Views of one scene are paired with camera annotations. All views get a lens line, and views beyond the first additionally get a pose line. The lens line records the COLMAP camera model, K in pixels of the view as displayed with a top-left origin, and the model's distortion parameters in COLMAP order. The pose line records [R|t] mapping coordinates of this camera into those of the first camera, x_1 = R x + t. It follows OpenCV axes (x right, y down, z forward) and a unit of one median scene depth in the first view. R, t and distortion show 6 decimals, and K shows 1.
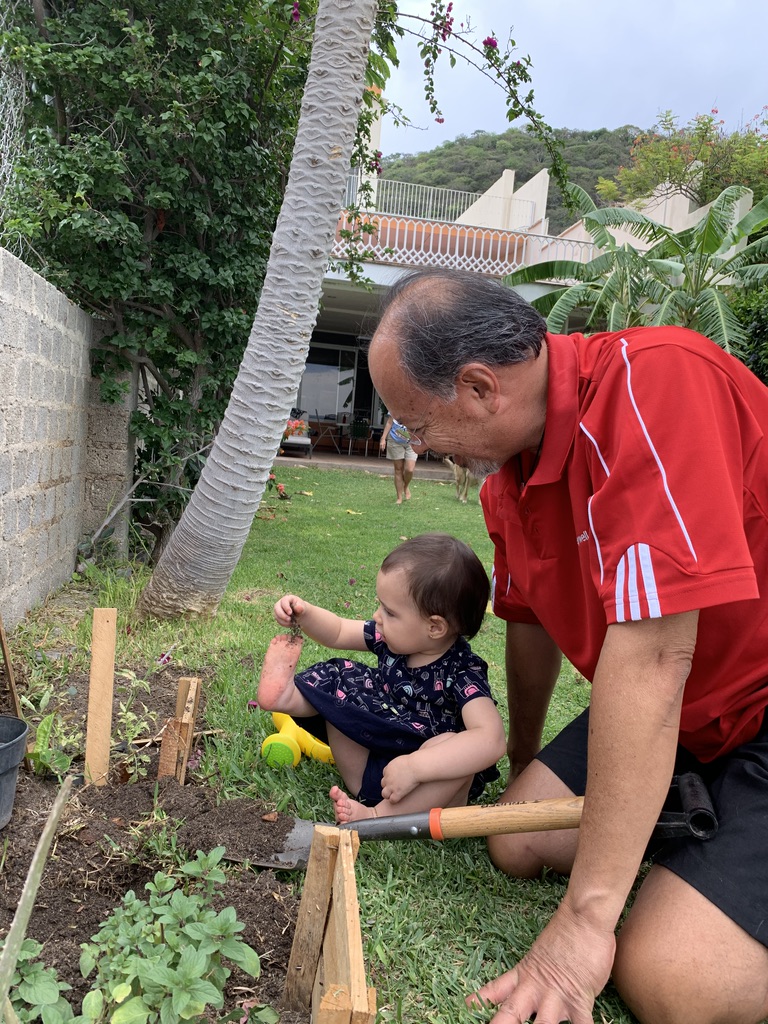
lens RADIAL K [[783.8, 0, 388.1], [0, 783.8, 510.6], [0, 0, 1]] dist [0.041822, -0.001397]
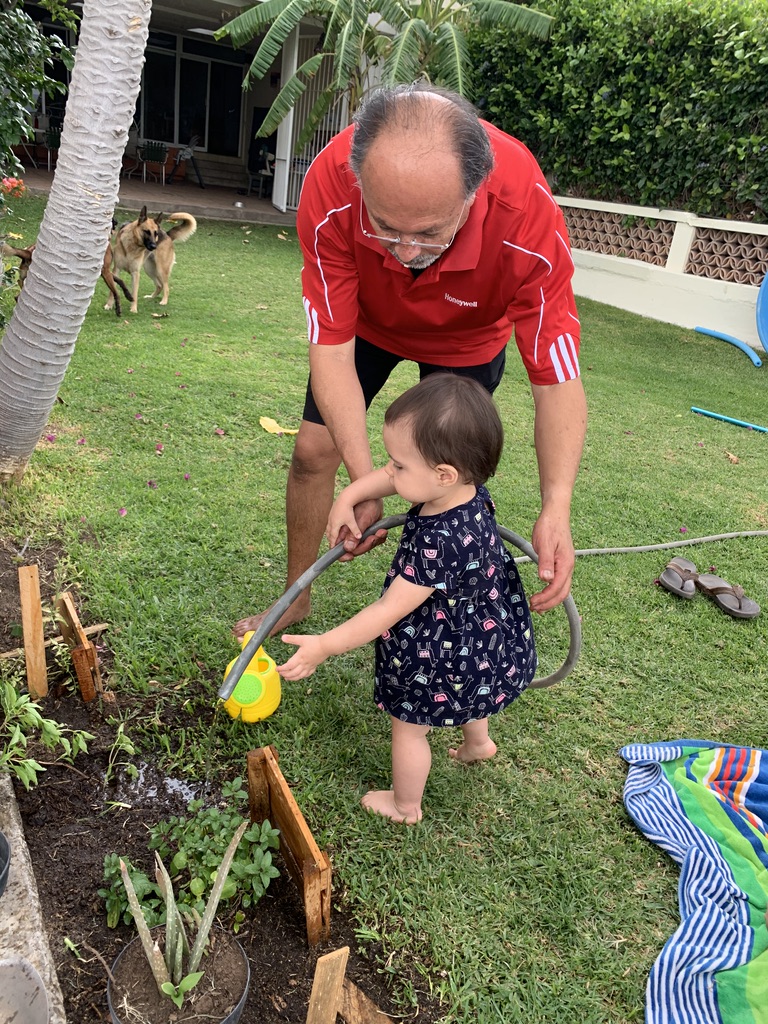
lens RADIAL K [[783.8, 0, 381.3], [0, 783.8, 513.2], [0, 0, 1]] dist [0.041822, -0.001397]
pose [[0.945793, -0.087702, 0.312705, -0.128642], [-0.022154, 0.943184, 0.331533, -0.210424], [-0.324014, -0.320489, 0.890113, -0.120685]]
